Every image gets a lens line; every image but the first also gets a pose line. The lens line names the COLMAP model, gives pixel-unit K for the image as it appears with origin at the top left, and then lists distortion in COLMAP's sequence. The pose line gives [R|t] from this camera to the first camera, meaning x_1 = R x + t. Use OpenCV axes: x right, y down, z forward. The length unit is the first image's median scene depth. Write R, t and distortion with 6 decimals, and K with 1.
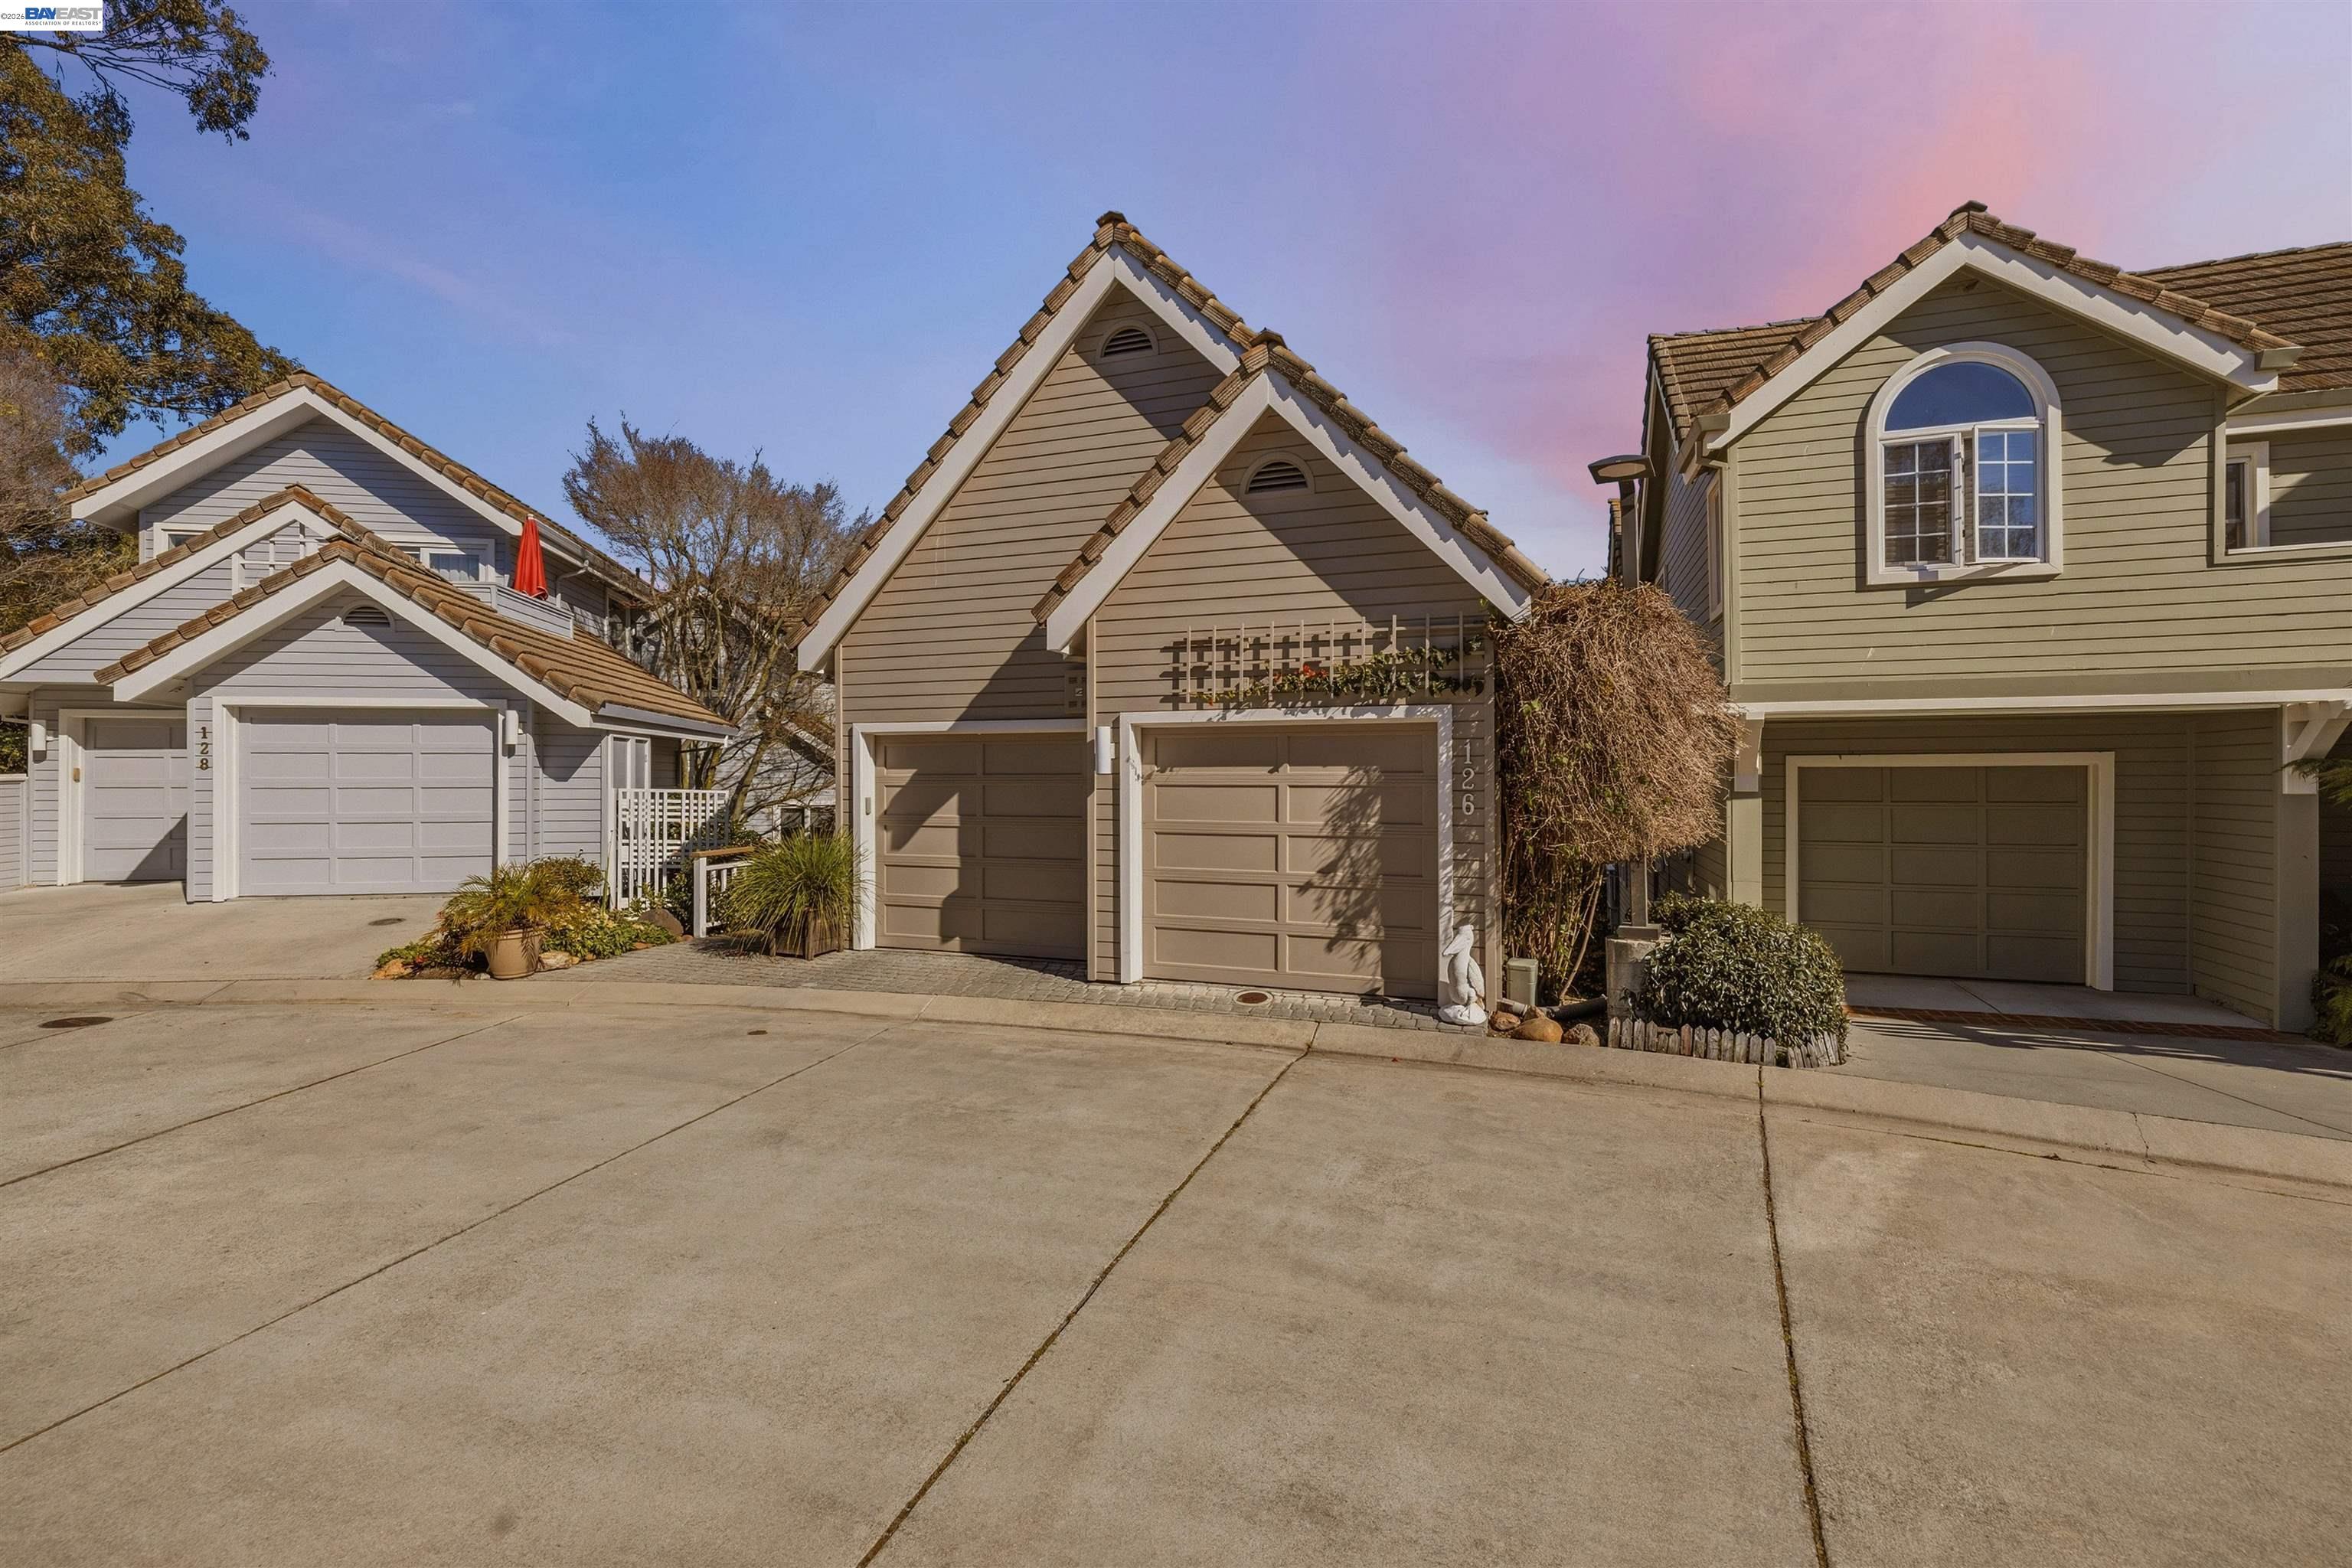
lens RADIAL K [[1009.9, 0, 1147.0], [0, 1009.9, 768.2], [0, 0, 1]] dist [0.001281, 0.000144]
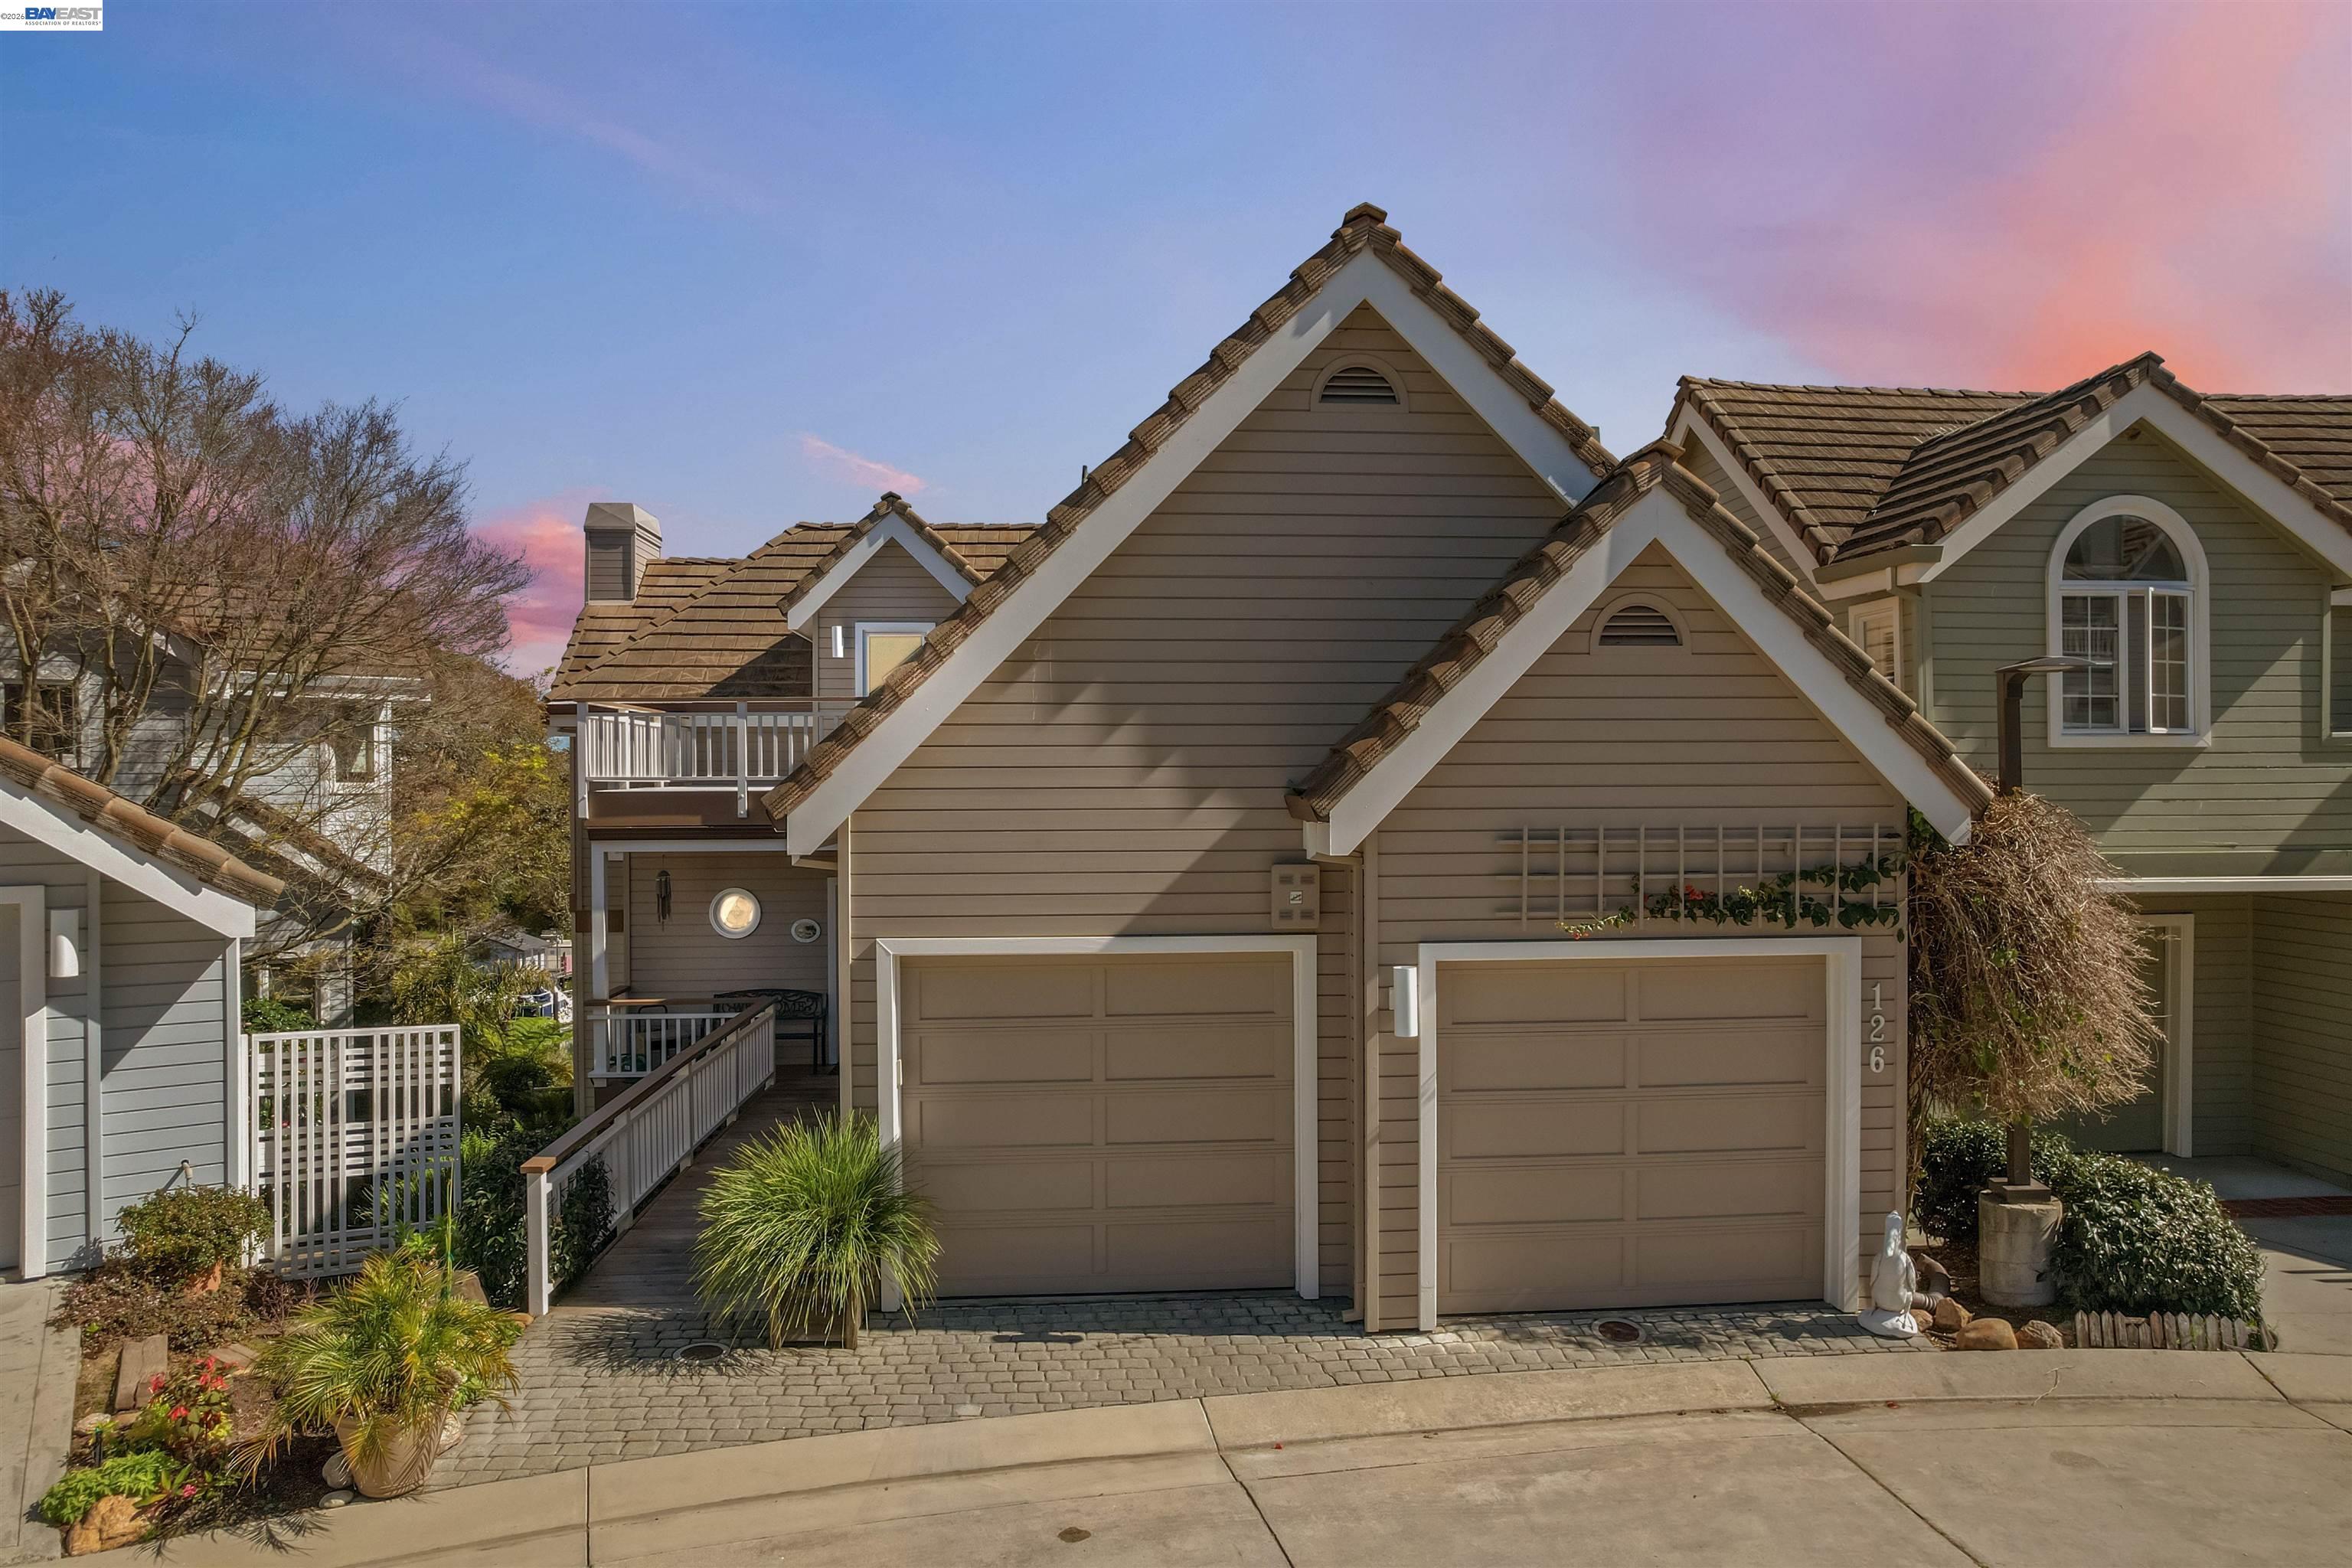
lens RADIAL K [[1476.1, 0, 1140.3], [0, 1476.1, 798.0], [0, 0, 1]] dist [-0.014865, 0.002439]
pose [[0.907591, -0.006102, 0.419812, -0.641577], [0.002959, 0.999963, 0.008138, -0.166712], [-0.419846, -0.006144, 0.907575, 0.163129]]
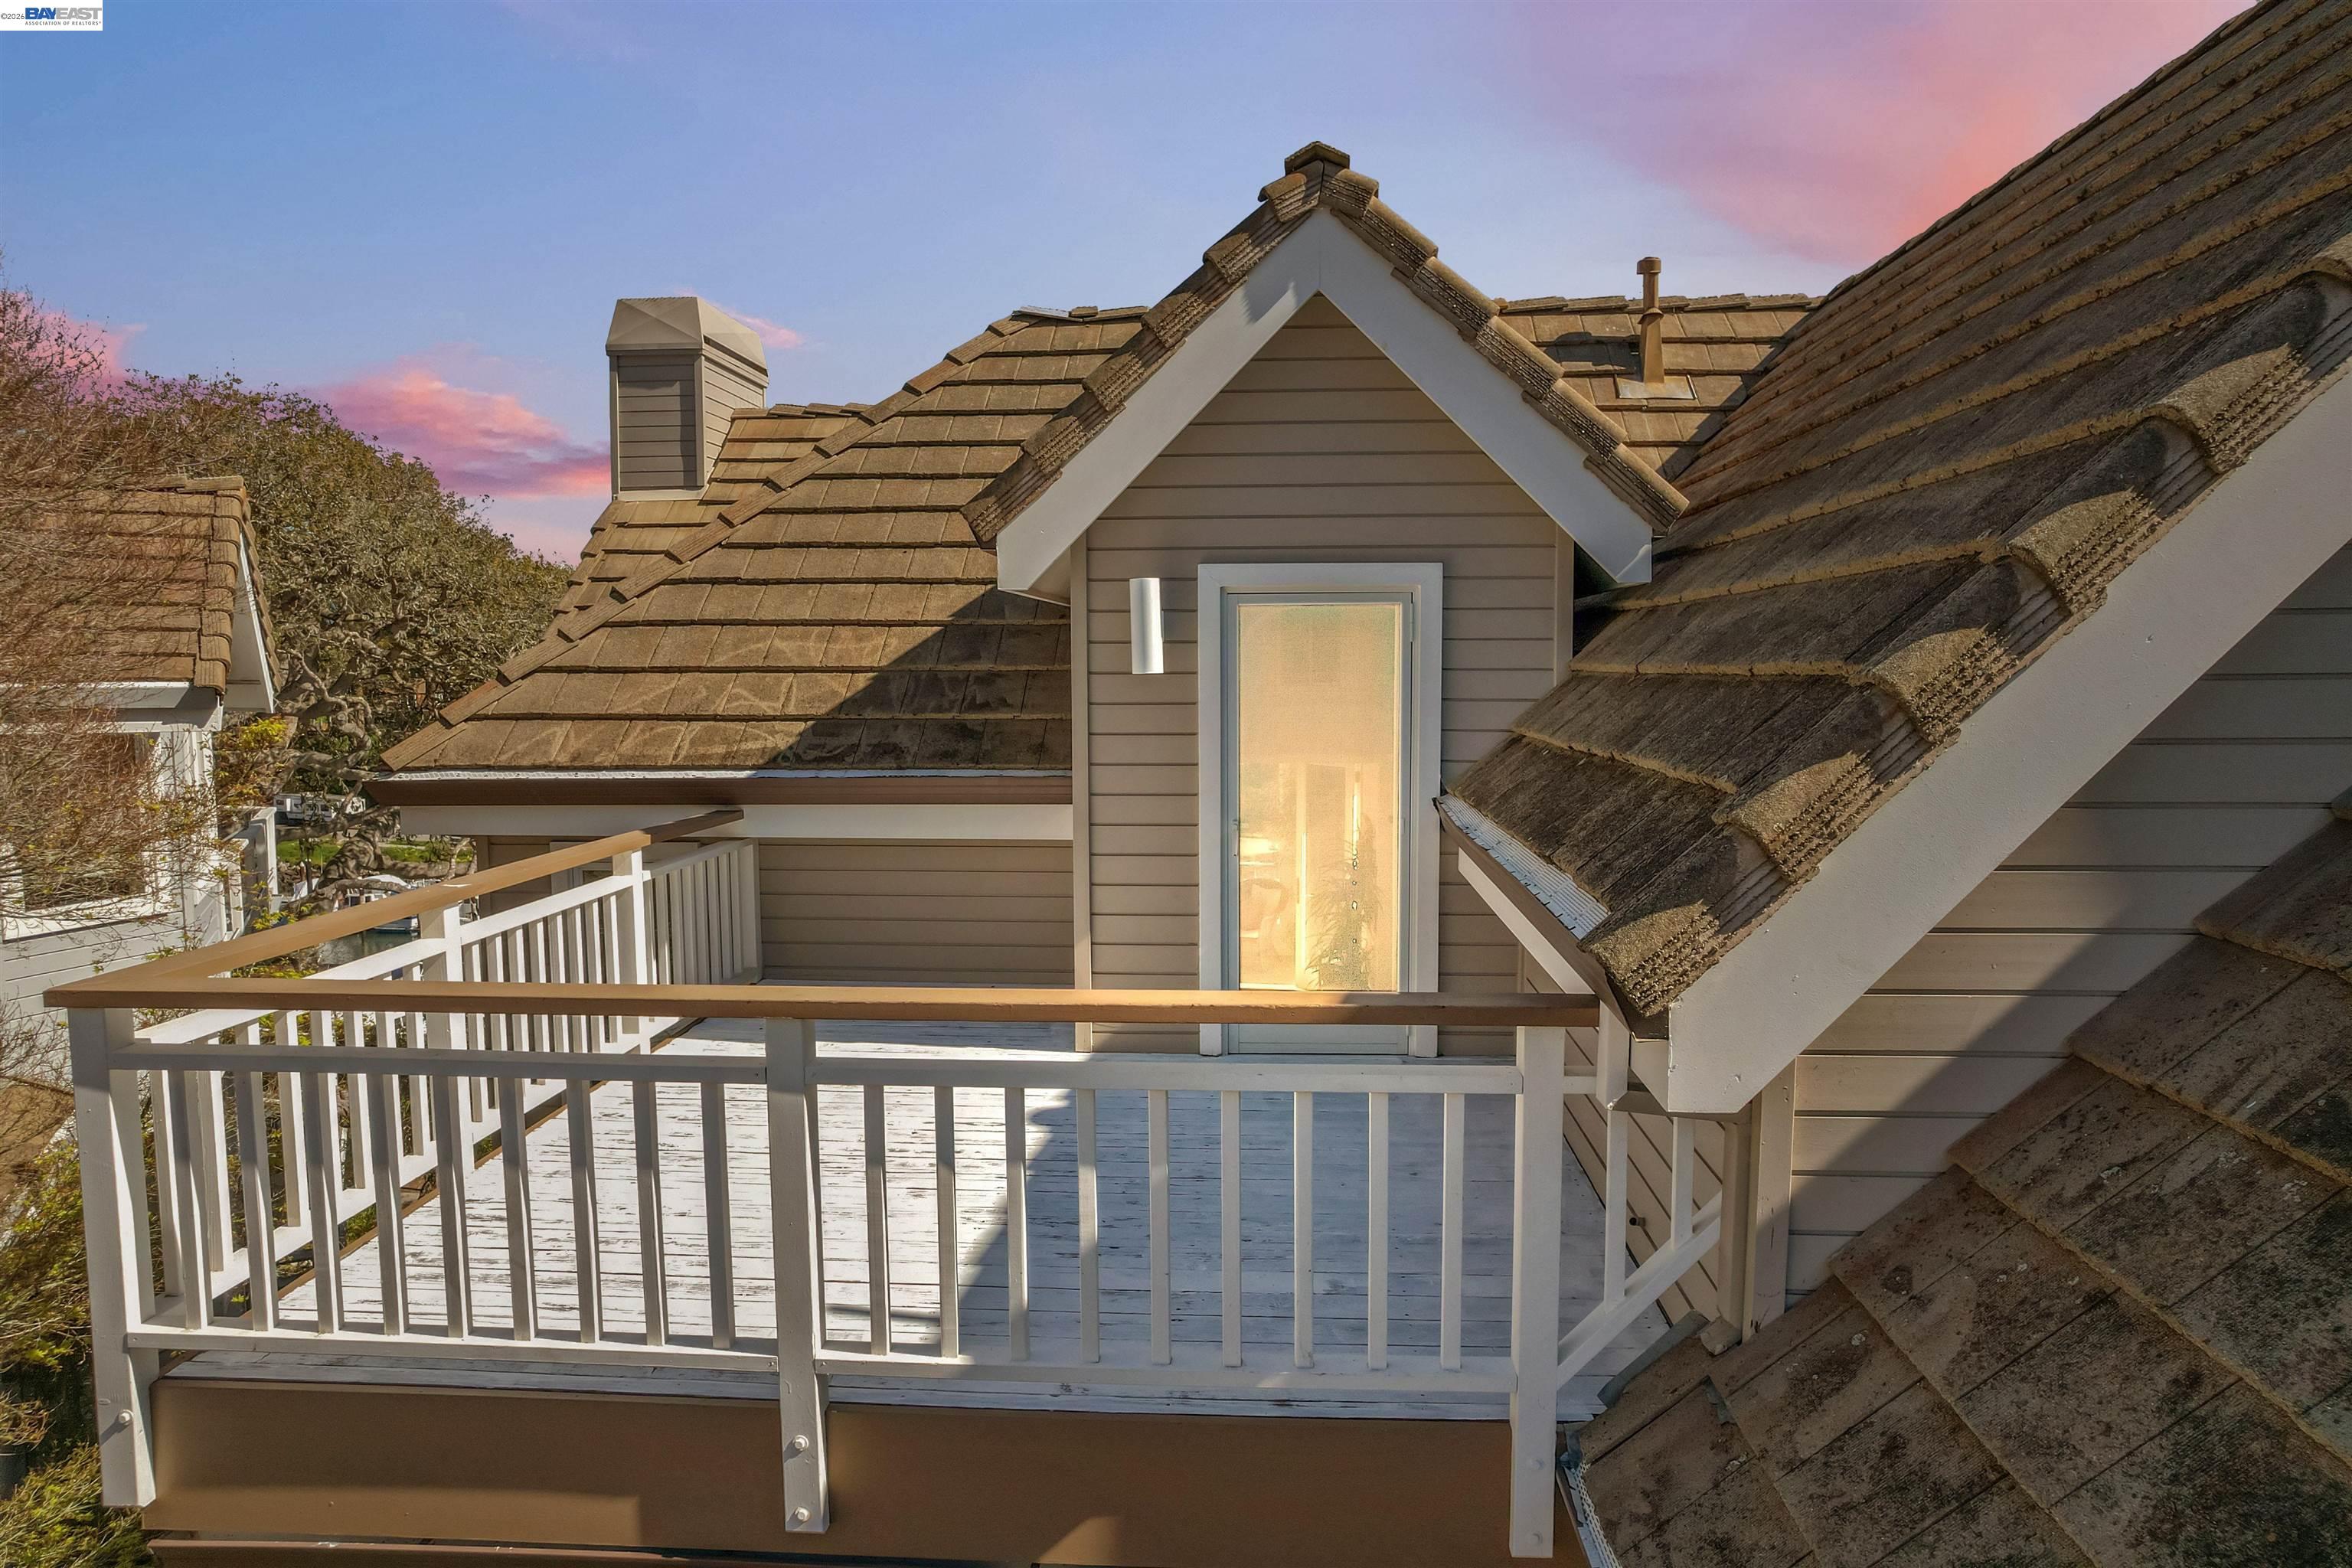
lens RADIAL K [[1542.9, 0, 1169.8], [0, 1542.9, 858.7], [0, 0, 1]] dist [-0.002313, 0.001355]
pose [[0.952840, -0.036052, 0.301325, -0.328451], [-0.000246, 0.992826, 0.119567, -0.372716], [-0.303474, -0.114002, 0.945995, 1.712637]]
